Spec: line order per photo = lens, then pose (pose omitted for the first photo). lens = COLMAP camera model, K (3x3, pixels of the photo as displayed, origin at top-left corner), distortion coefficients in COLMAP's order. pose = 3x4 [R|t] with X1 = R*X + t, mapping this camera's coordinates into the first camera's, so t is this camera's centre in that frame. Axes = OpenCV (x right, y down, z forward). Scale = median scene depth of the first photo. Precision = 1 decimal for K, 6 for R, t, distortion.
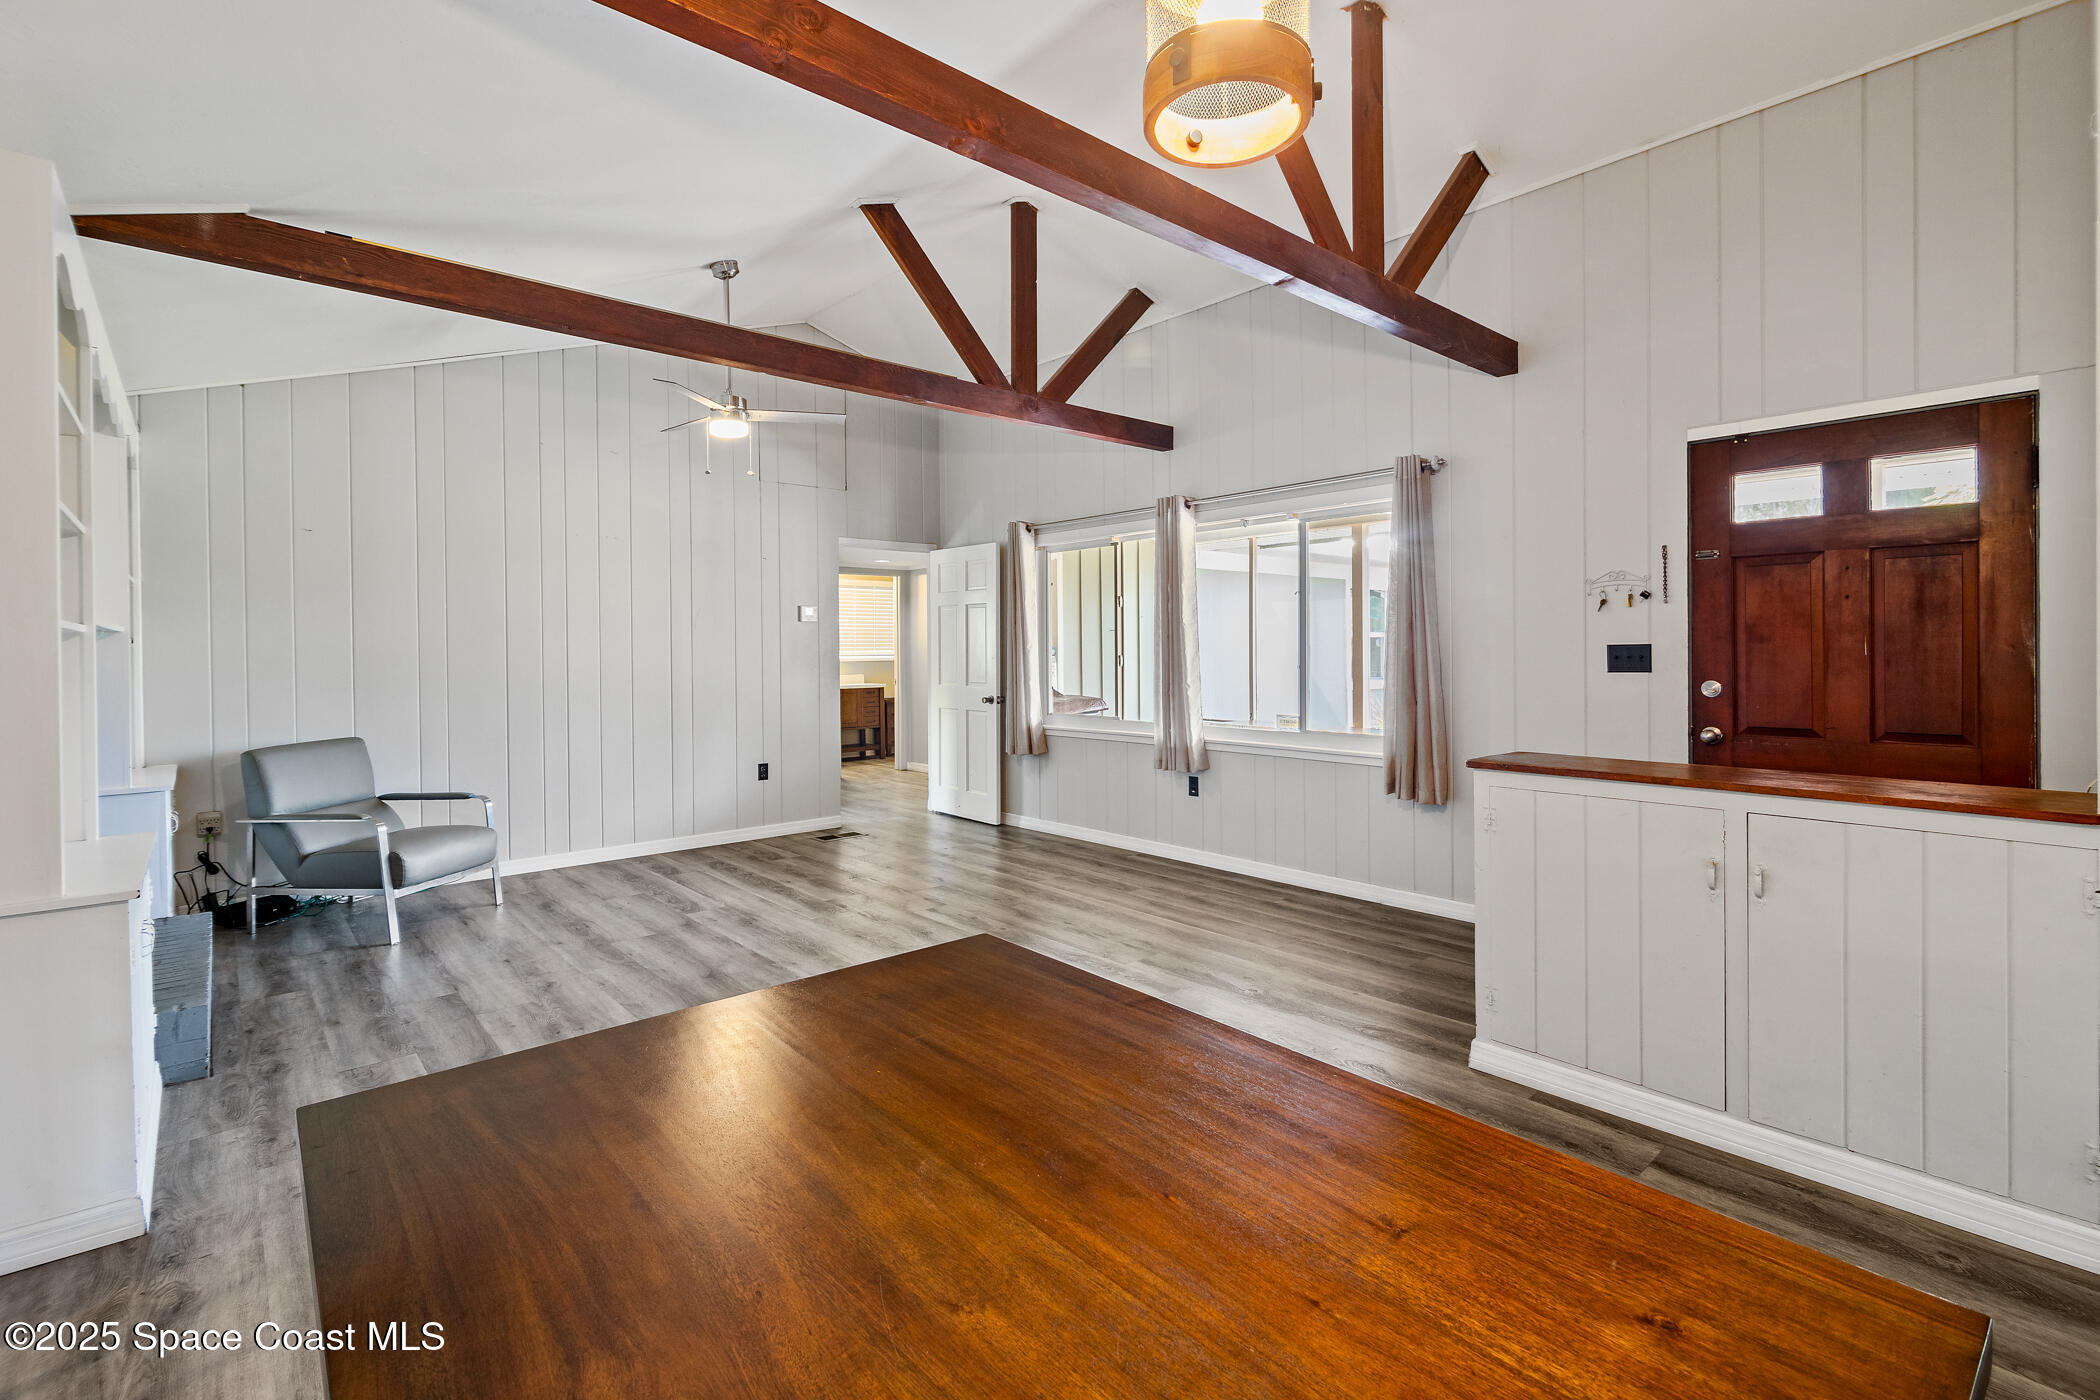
lens RADIAL K [[945.9, 0, 1081.1], [0, 945.9, 658.7], [0, 0, 1]] dist [-0.016187, -0.000370]
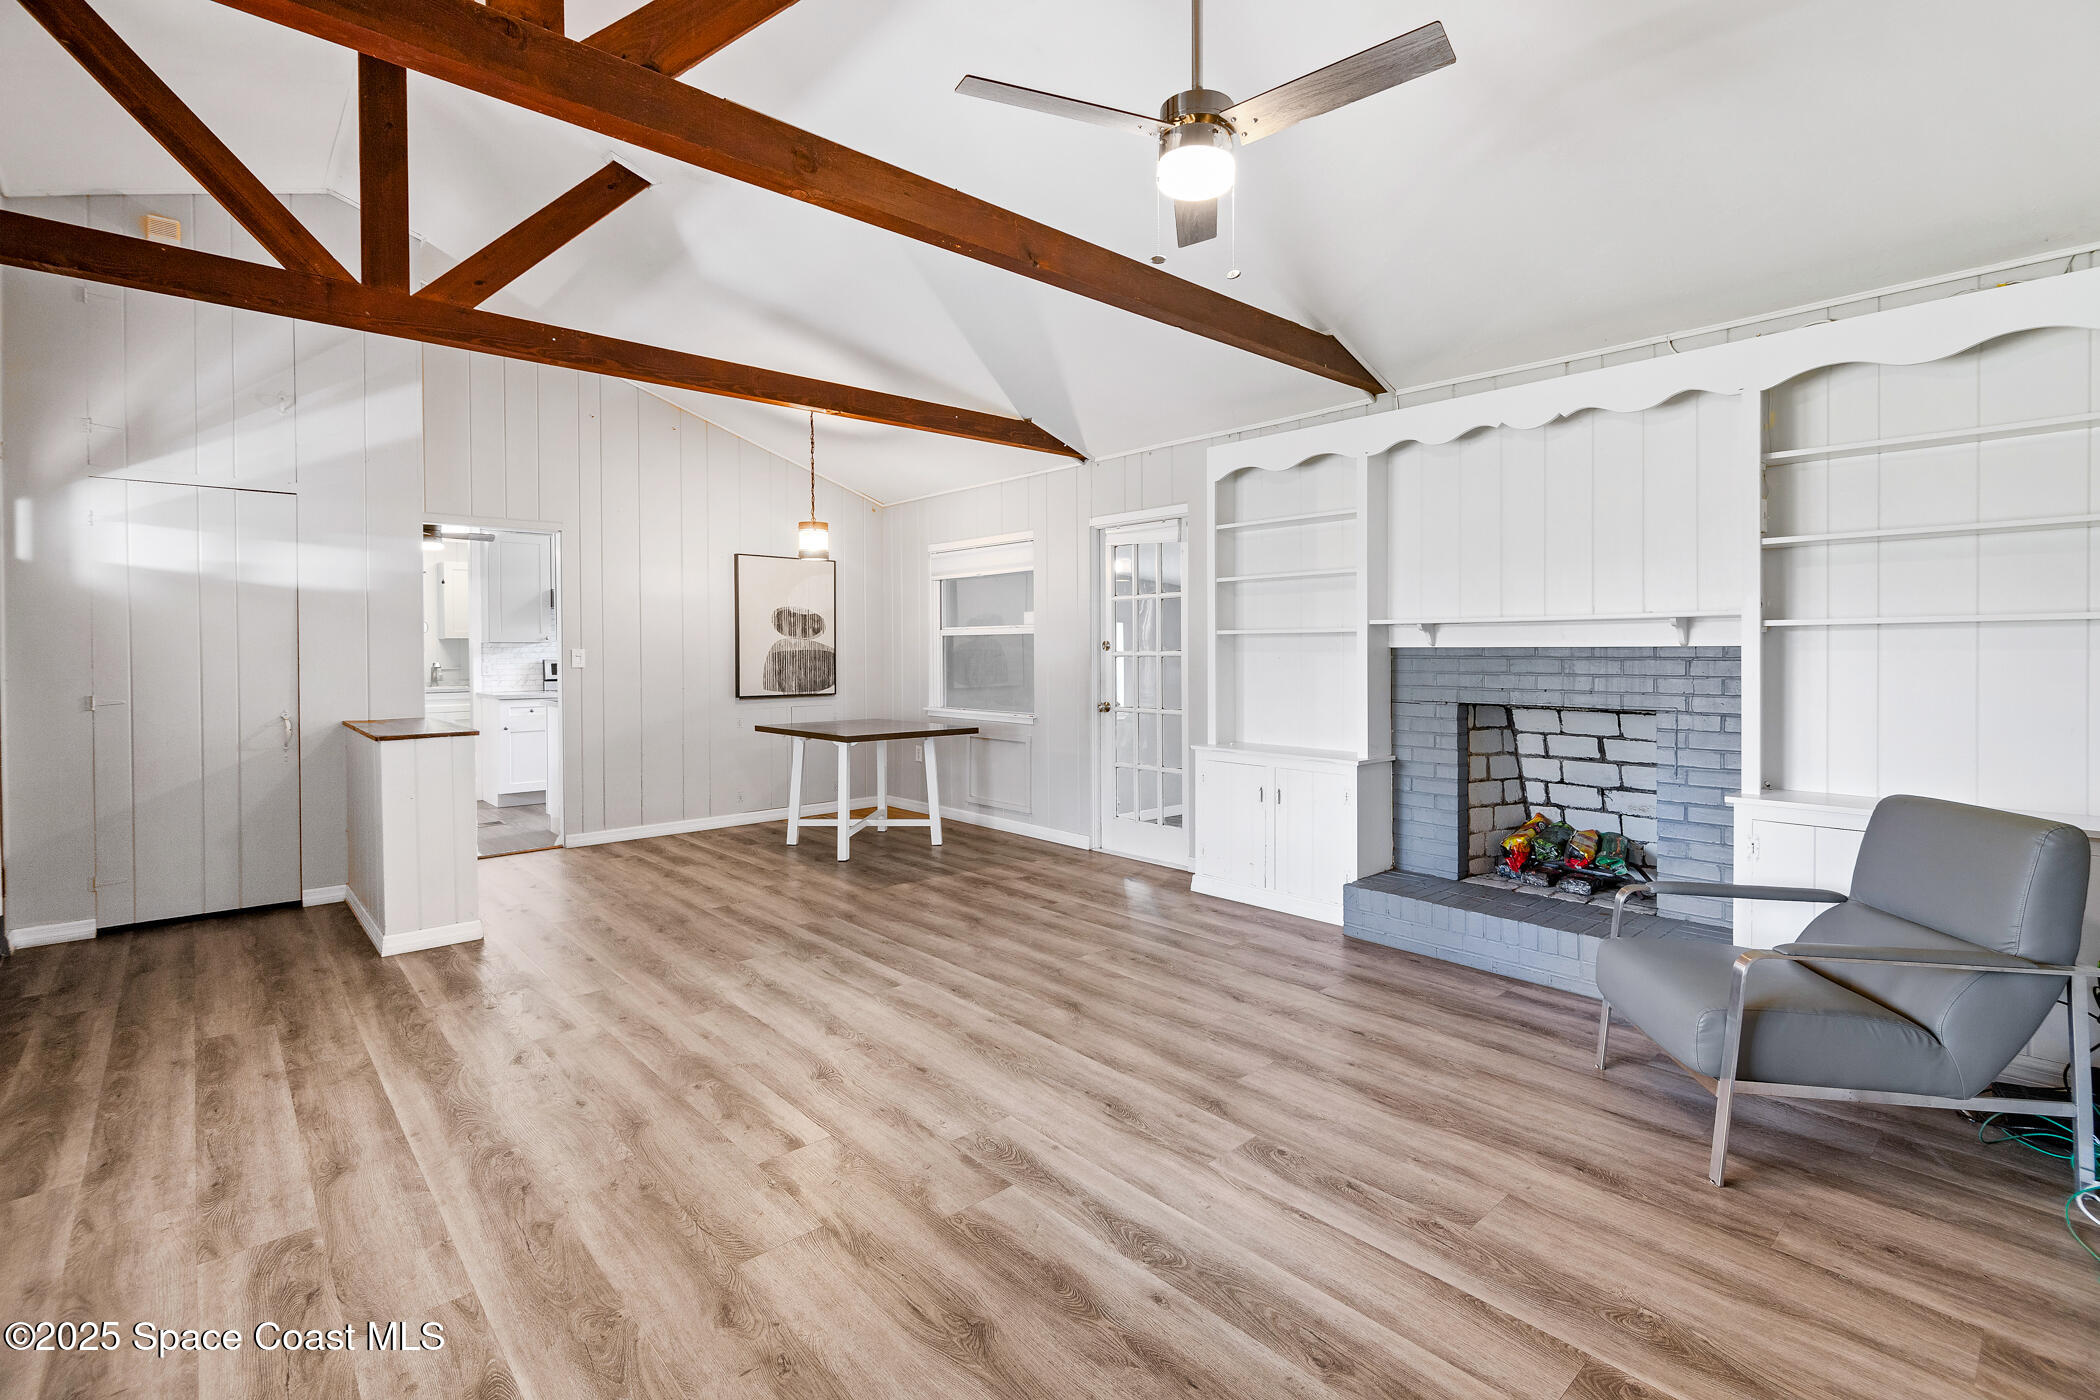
lens RADIAL K [[955.4, 0, 1076.2], [0, 955.4, 646.0], [0, 0, 1]] dist [-0.000748, -0.001496]
pose [[-0.999858, 0.014293, -0.008977, -0.357532], [0.014205, 0.999851, 0.009804, -0.016451], [0.009116, 0.009675, -0.999912, 1.746973]]
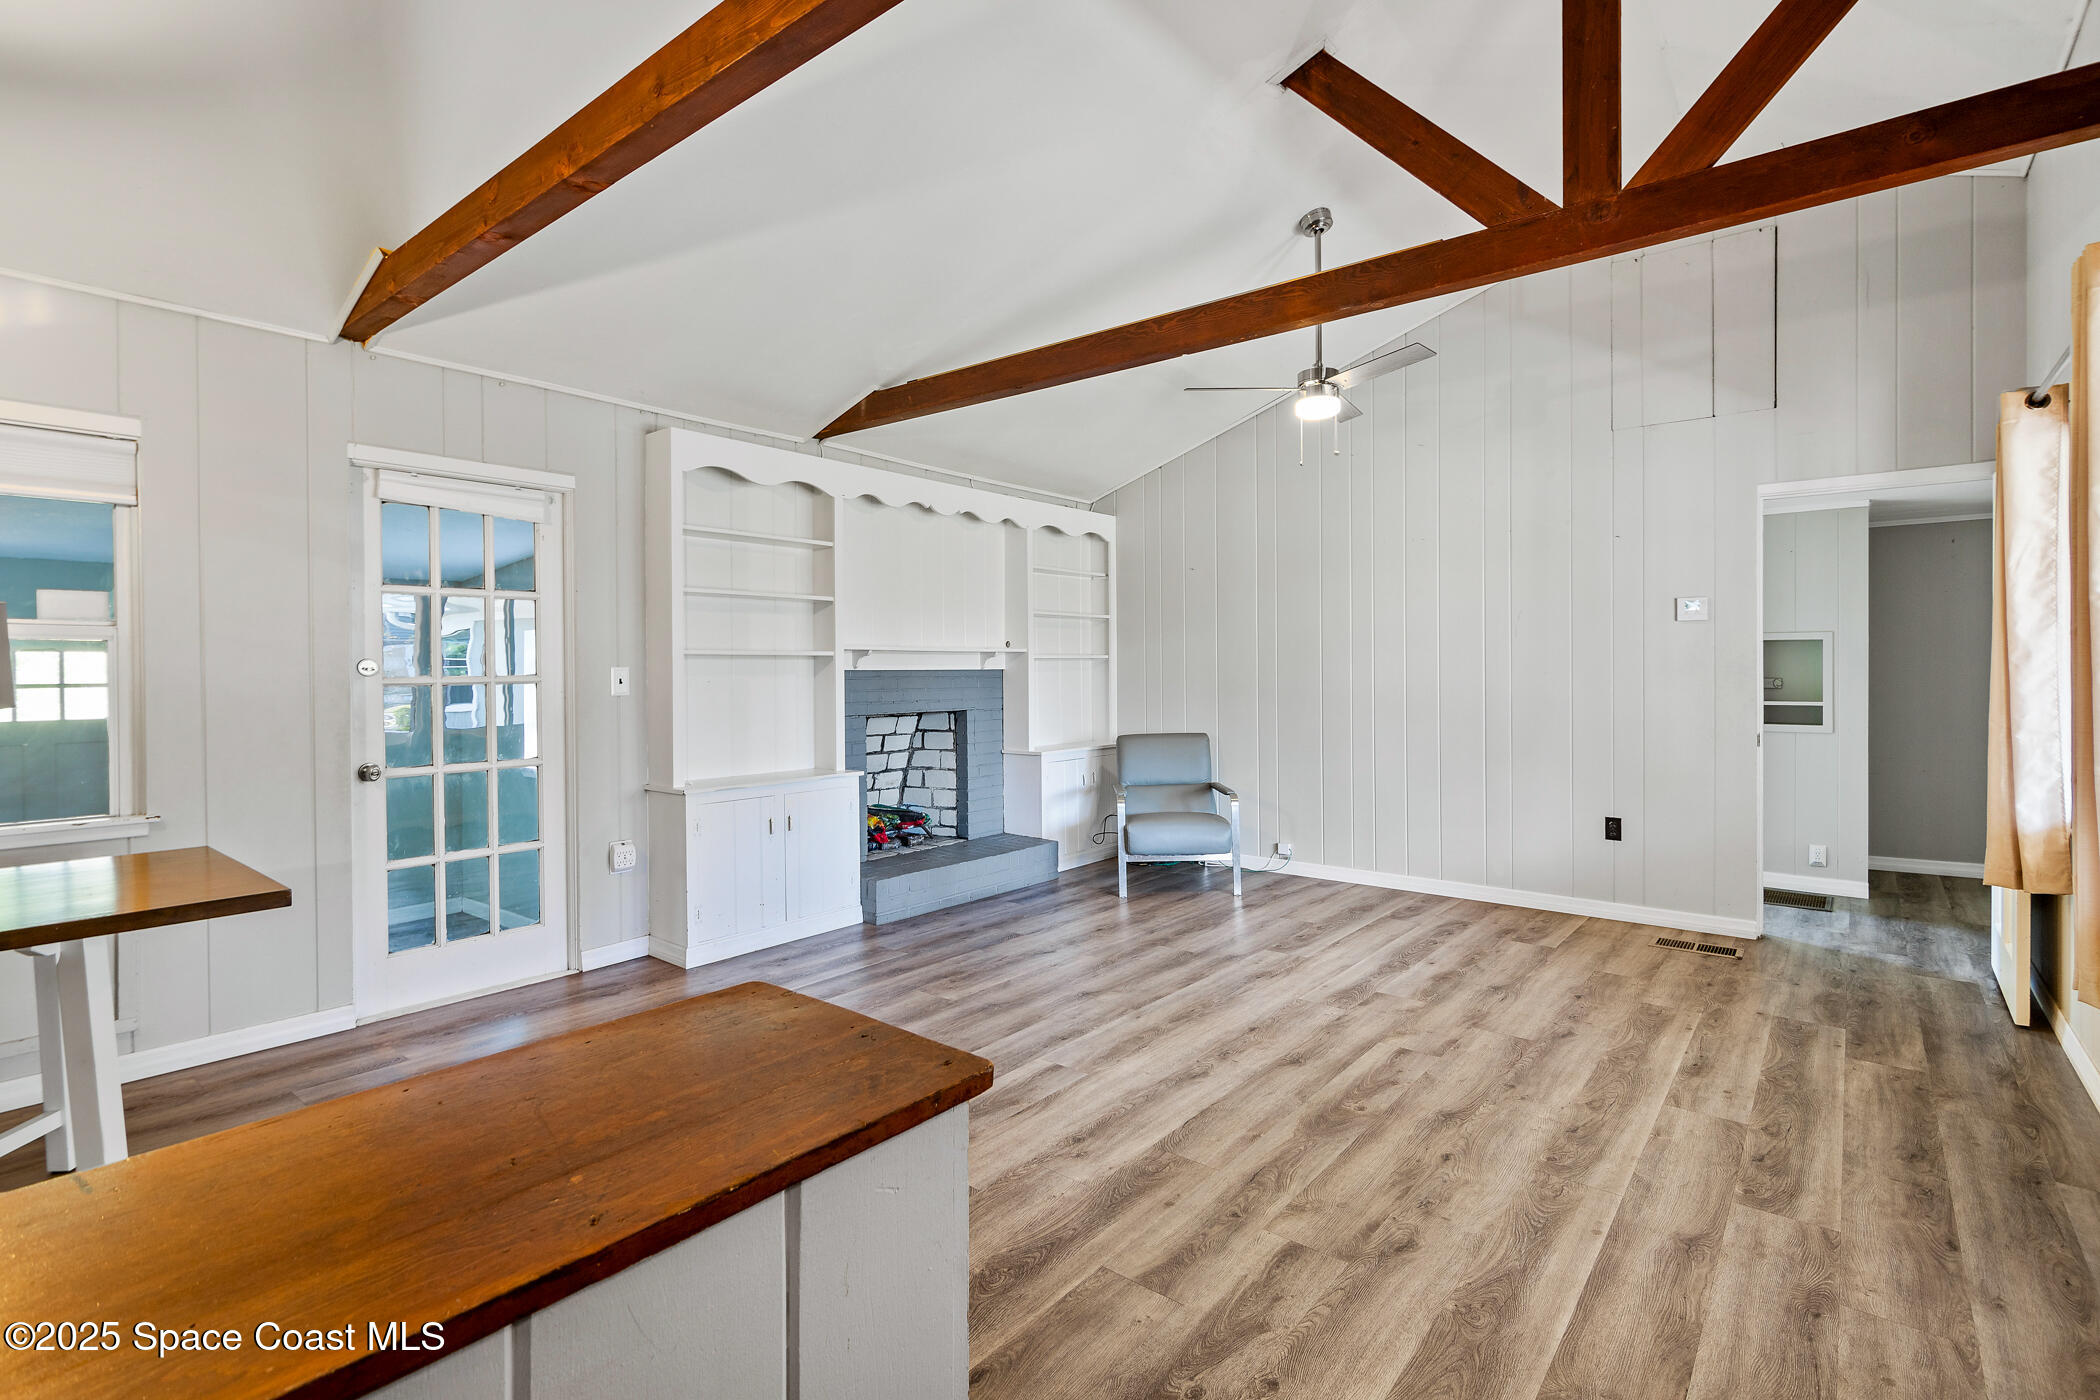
lens RADIAL K [[976.9, 0, 1050.8], [0, 976.9, 679.7], [0, 0, 1]] dist [-0.002651, -0.000748]
pose [[0.141786, 0.022011, -0.989653, 0.562478], [-0.006038, 0.999753, 0.021371, -0.015439], [0.989879, 0.002946, 0.141884, 0.742496]]
